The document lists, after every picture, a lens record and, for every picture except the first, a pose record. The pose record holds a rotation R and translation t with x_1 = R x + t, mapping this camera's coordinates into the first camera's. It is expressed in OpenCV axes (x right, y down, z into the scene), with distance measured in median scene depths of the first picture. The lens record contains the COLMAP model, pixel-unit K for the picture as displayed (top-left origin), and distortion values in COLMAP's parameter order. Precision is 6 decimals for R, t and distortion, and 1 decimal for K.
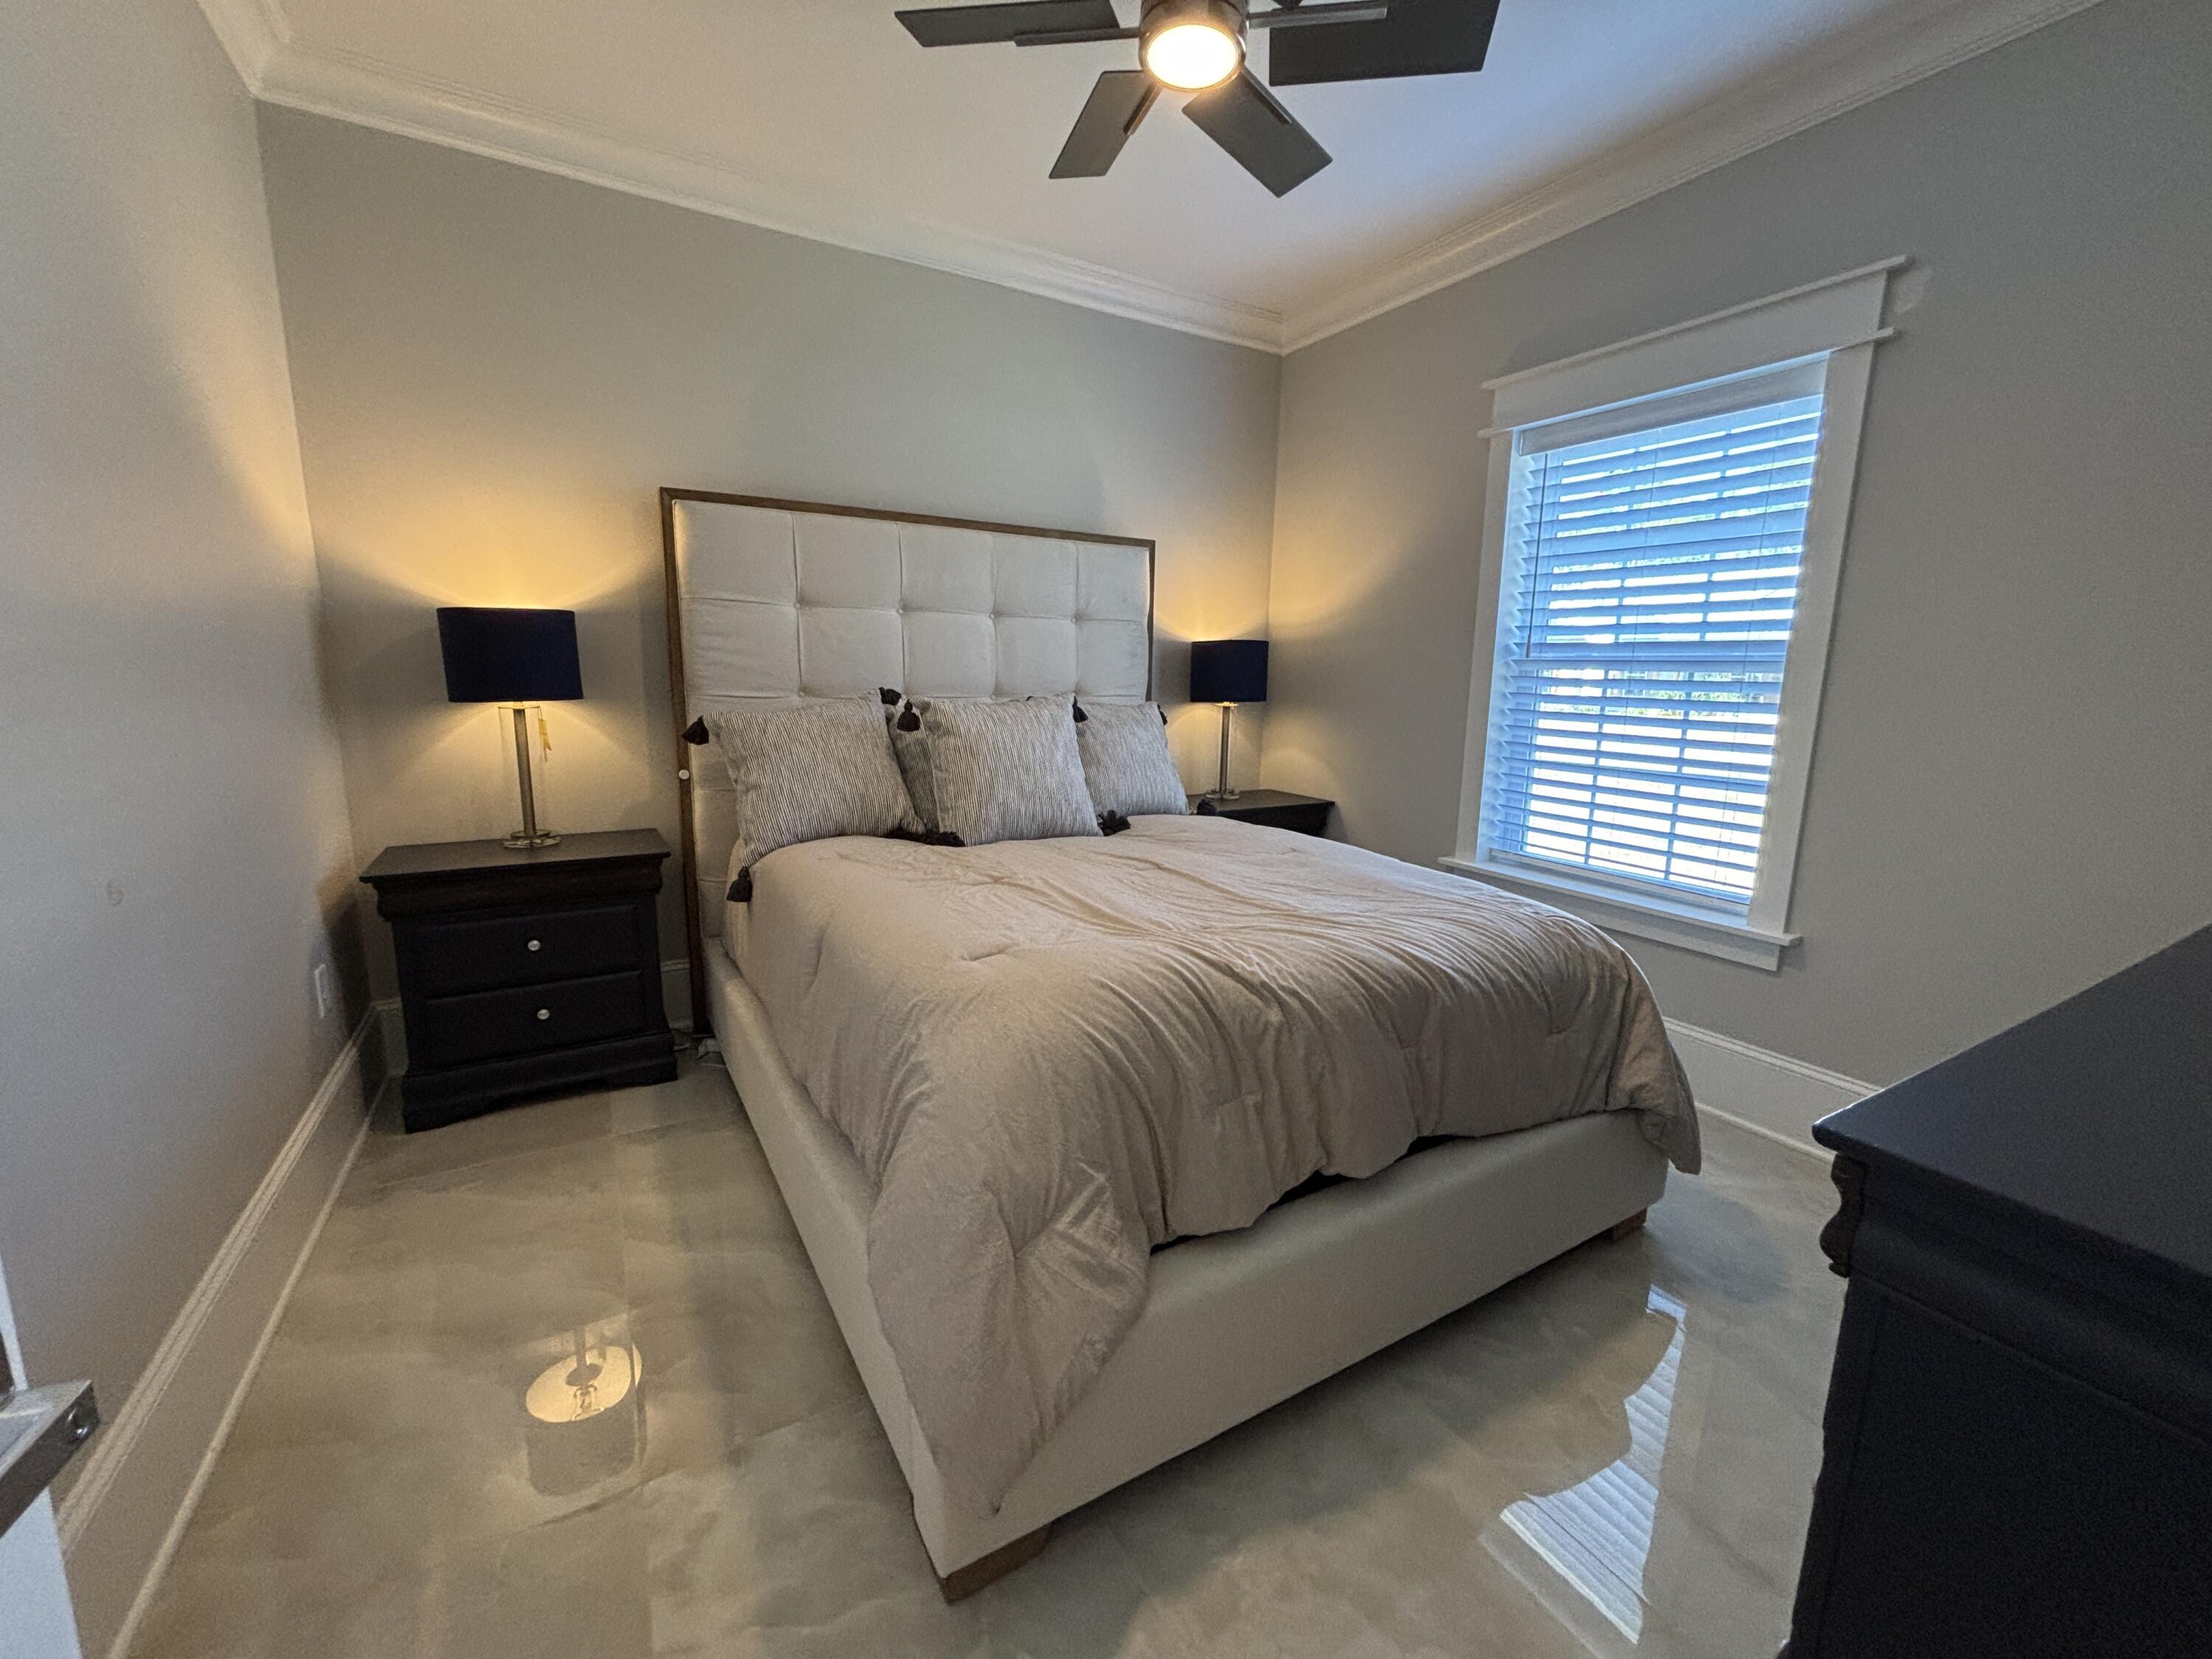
lens RADIAL K [[886.7, 0, 1101.4], [0, 886.7, 835.9], [0, 0, 1]] dist [0.001234, -0.000530]
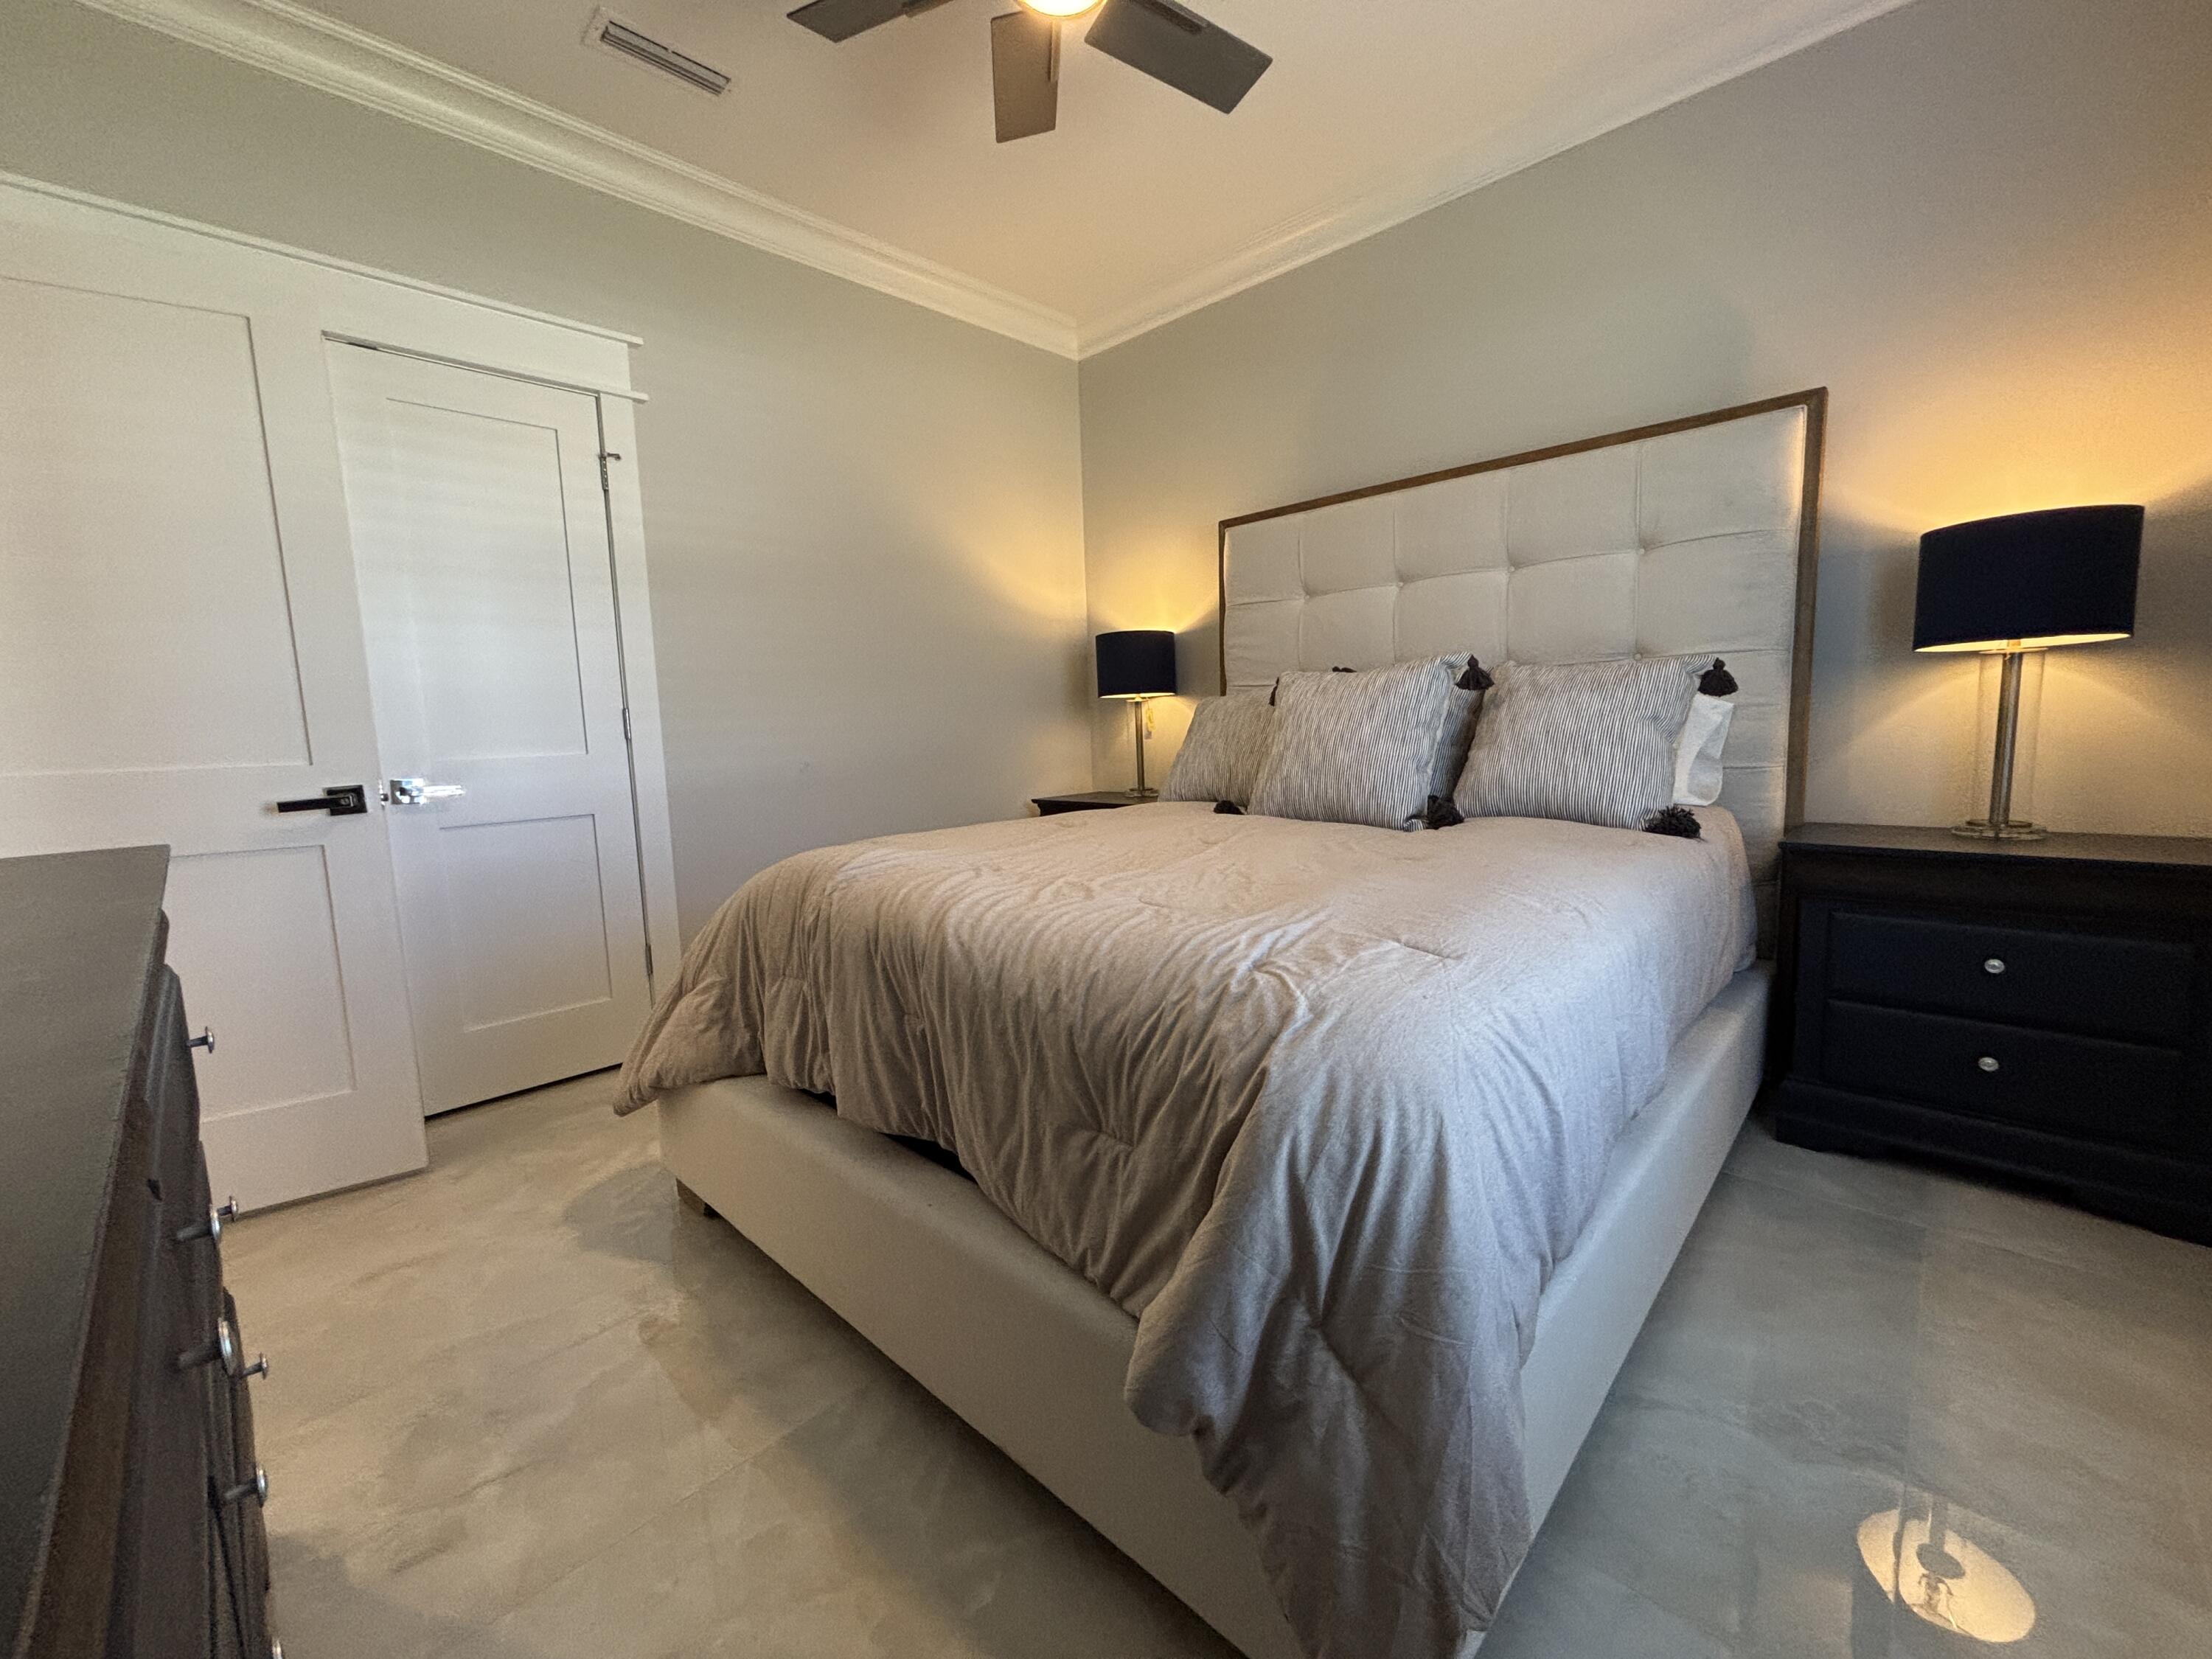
lens RADIAL K [[886.7, 0, 1107.6], [0, 886.7, 821.2], [0, 0, 1]] dist [0.001234, -0.000530]
pose [[0.292045, 0.083420, -0.952759, 0.677846], [-0.126391, 0.990818, 0.048010, -0.011617], [0.948016, 0.106399, 0.299907, 0.509863]]
